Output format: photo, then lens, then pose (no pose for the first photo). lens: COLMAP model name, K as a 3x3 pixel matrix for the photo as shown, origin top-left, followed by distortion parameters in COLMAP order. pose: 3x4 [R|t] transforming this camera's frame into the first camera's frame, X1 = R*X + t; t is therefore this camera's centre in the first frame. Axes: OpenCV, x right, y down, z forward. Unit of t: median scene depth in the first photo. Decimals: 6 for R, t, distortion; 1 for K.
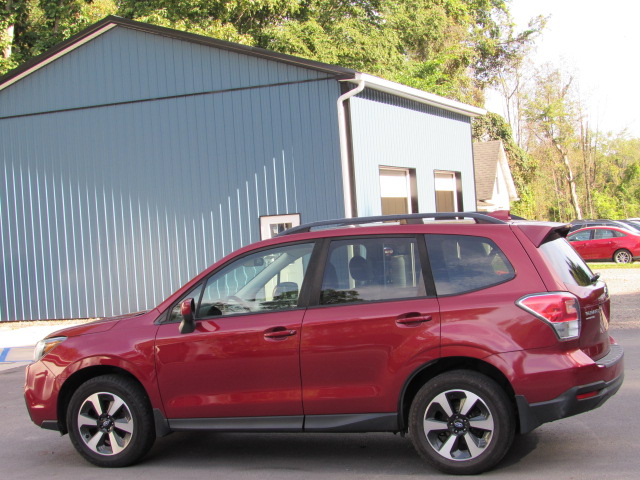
lens RADIAL K [[1164.9, 0, 307.7], [0, 1164.9, 241.8], [0, 0, 1]] dist [-0.182407, 0.359030]
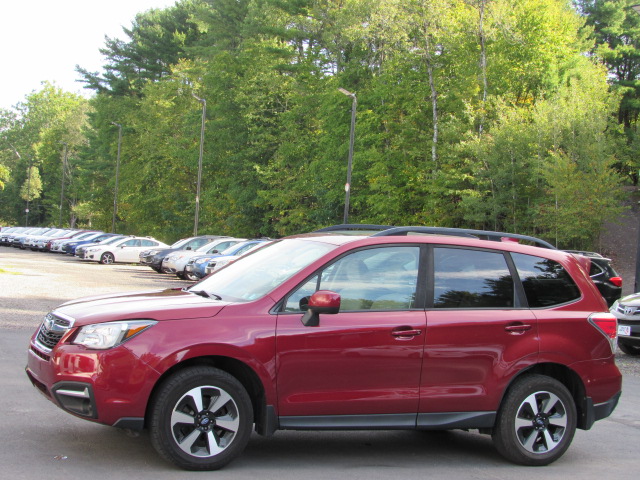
lens RADIAL K [[1164.9, 0, 307.7], [0, 1164.9, 241.8], [0, 0, 1]] dist [-0.182407, 0.359030]
pose [[0.704952, 0.112850, 0.700220, -0.761874], [-0.109581, 0.992736, -0.049671, 0.056773], [-0.700739, -0.041716, 0.712197, 0.321136]]
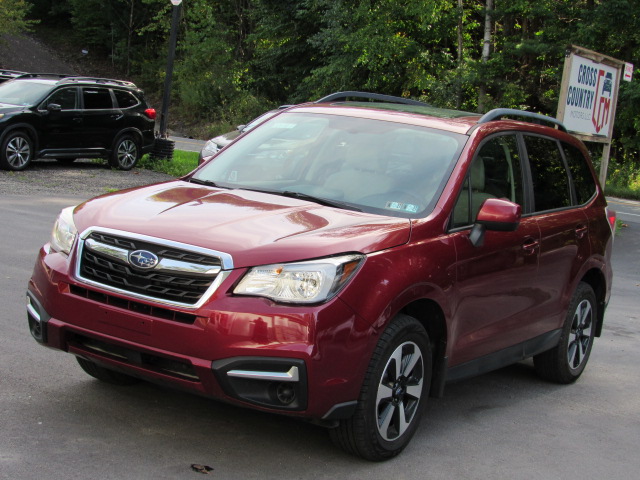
lens RADIAL K [[1164.9, 0, 307.7], [0, 1164.9, 241.8], [0, 0, 1]] dist [-0.182407, 0.359030]
pose [[0.181869, -0.023589, 0.983040, -0.807074], [-0.122162, 0.991425, 0.046391, 0.054444], [-0.975705, -0.128527, 0.177427, 0.953993]]
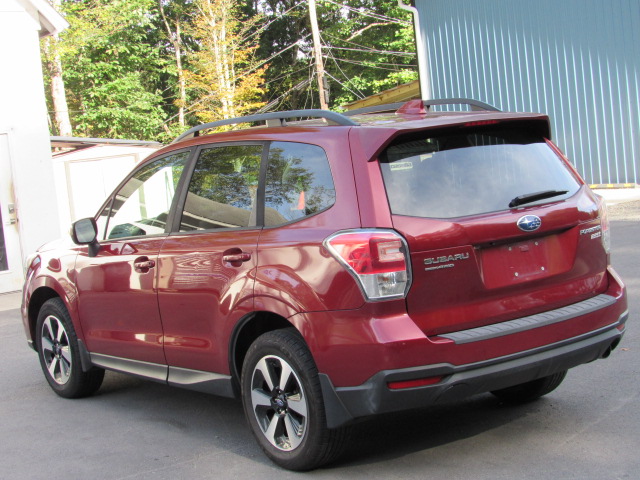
lens RADIAL K [[1164.9, 0, 307.7], [0, 1164.9, 241.8], [0, 0, 1]] dist [-0.182407, 0.359030]
pose [[0.834201, 0.031514, -0.550559, 0.494341], [0.040311, 0.992210, 0.117872, -0.027336], [0.549985, -0.120523, 0.826432, 0.367177]]
